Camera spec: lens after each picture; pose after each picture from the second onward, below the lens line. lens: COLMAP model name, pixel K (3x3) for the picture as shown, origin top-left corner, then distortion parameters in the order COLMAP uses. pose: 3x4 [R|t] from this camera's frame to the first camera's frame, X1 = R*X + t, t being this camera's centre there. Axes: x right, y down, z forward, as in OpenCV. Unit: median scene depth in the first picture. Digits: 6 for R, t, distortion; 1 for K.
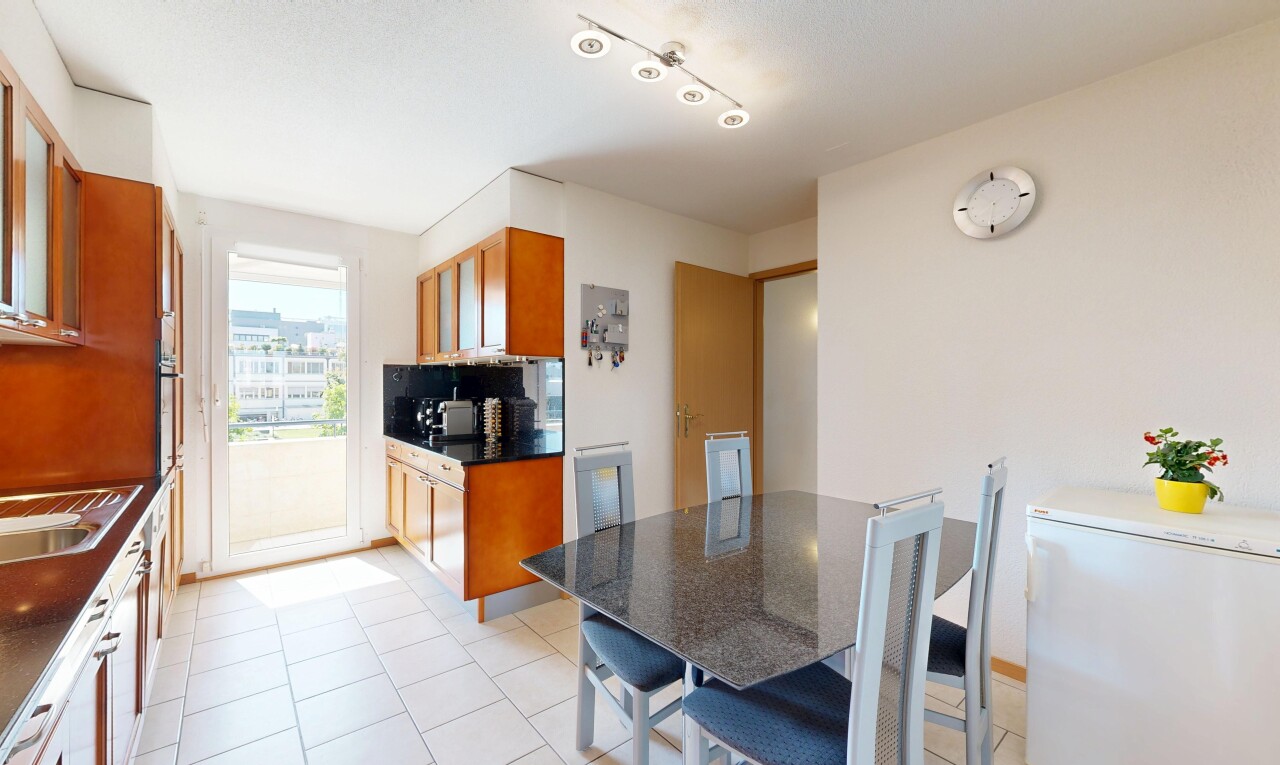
lens RADIAL K [[500.1, 0, 640.0], [0, 500.1, 382.5], [0, 0, 1]] dist [0.000533, 0.000116]
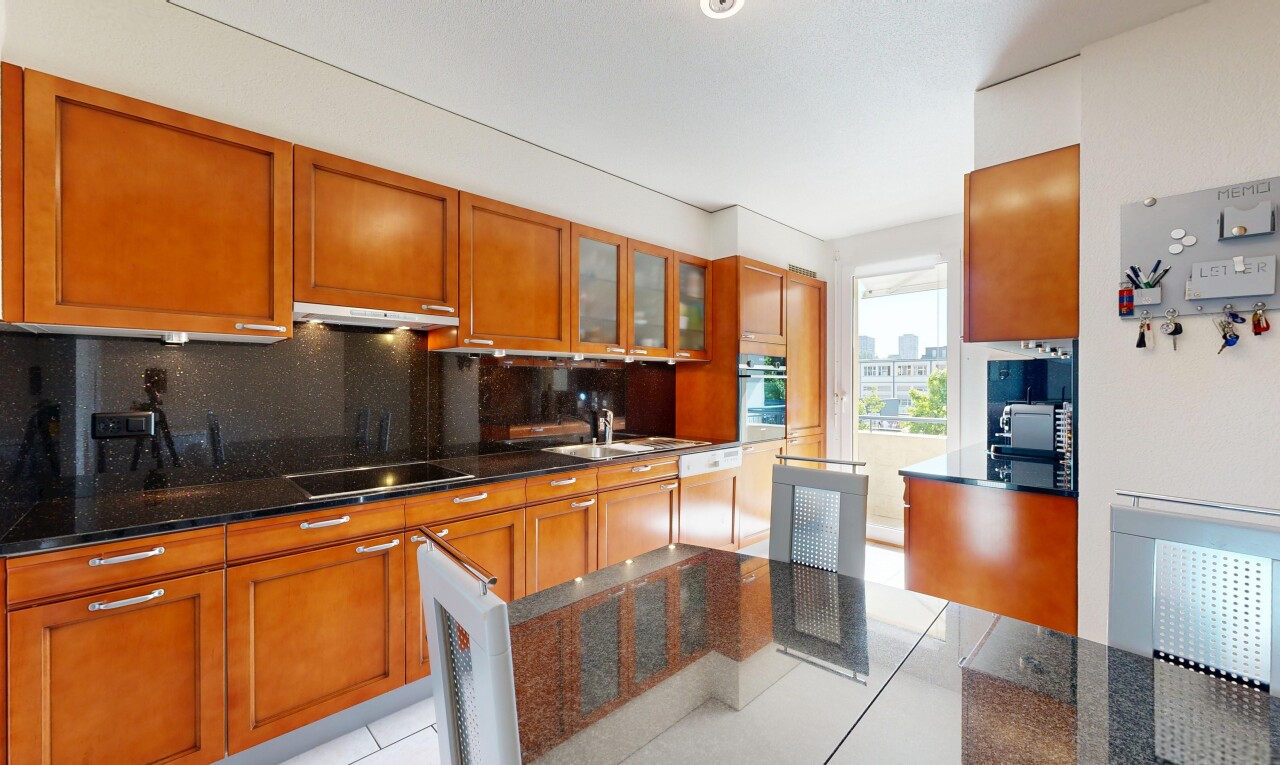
lens RADIAL K [[500.1, 0, 640.0], [0, 500.1, 382.5], [0, 0, 1]] dist [0.000533, 0.000116]
pose [[0.085608, -0.001615, -0.996328, 0.397203], [-0.002457, 0.999995, -0.001832, 0.006968], [0.996326, 0.002605, 0.085603, 0.396253]]
